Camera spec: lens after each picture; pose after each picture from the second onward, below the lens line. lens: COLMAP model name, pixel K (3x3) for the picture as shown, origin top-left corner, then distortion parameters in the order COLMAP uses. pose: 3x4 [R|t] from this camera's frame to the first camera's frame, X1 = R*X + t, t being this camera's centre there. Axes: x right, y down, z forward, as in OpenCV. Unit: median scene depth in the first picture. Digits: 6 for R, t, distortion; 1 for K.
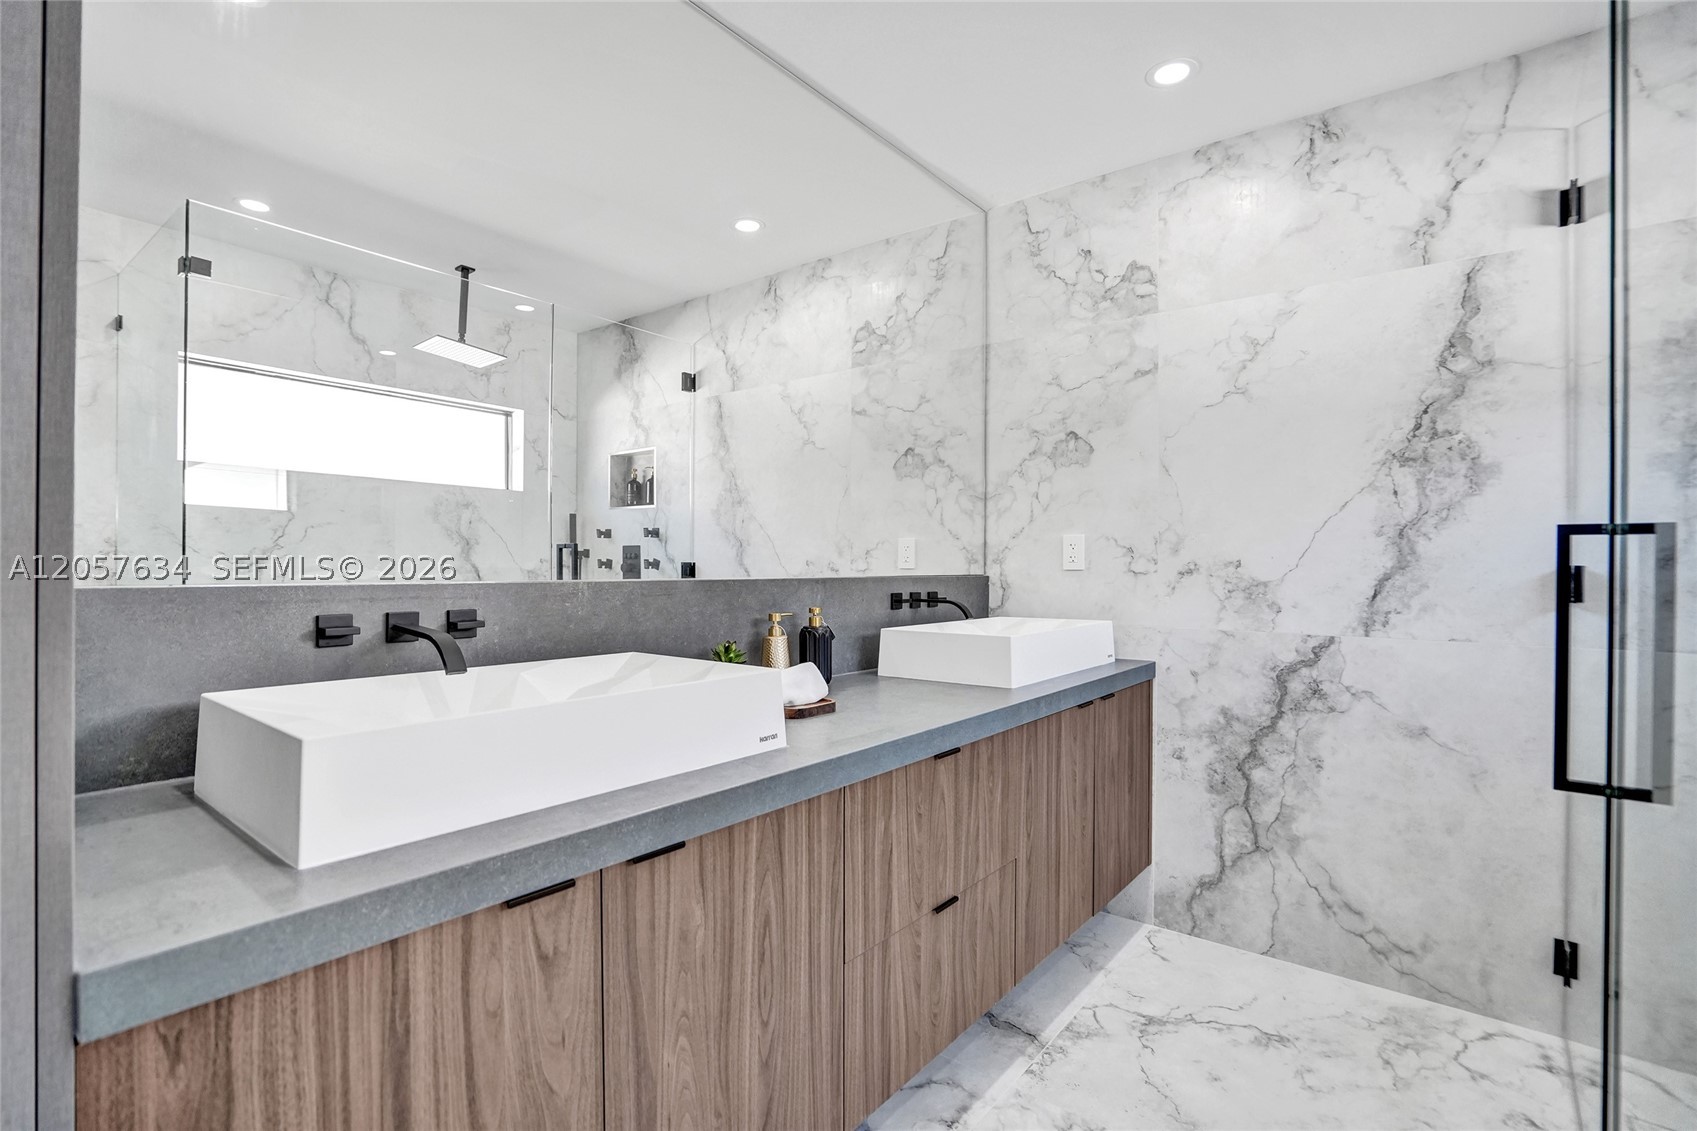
lens RADIAL K [[790.9, 0, 840.8], [0, 790.9, 563.6], [0, 0, 1]] dist [-0.032864, 0.009593]
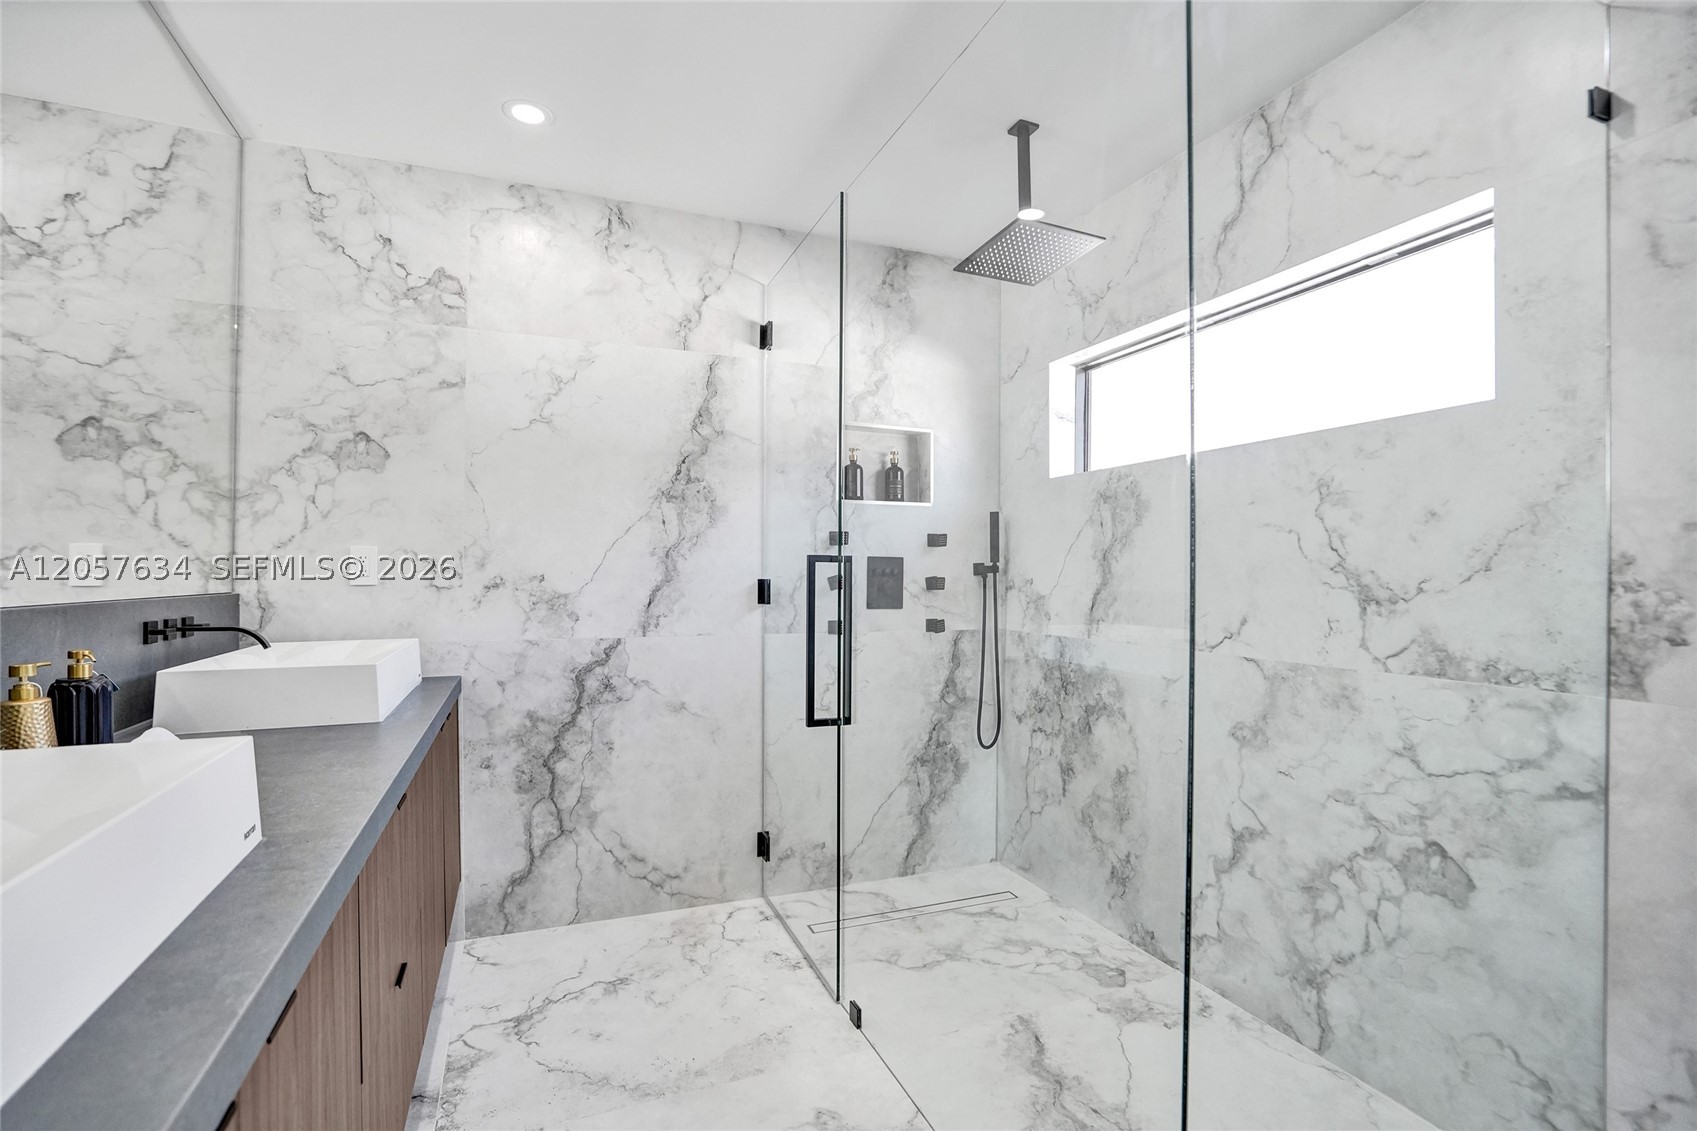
lens RADIAL K [[810.3, 0, 806.5], [0, 810.3, 570.7], [0, 0, 1]] dist [-0.029535, 0.009877]
pose [[0.504804, -0.001362, 0.863233, -0.312450], [-0.001237, 0.999997, 0.002301, -0.014944], [-0.863233, -0.002230, 0.504801, 0.125967]]
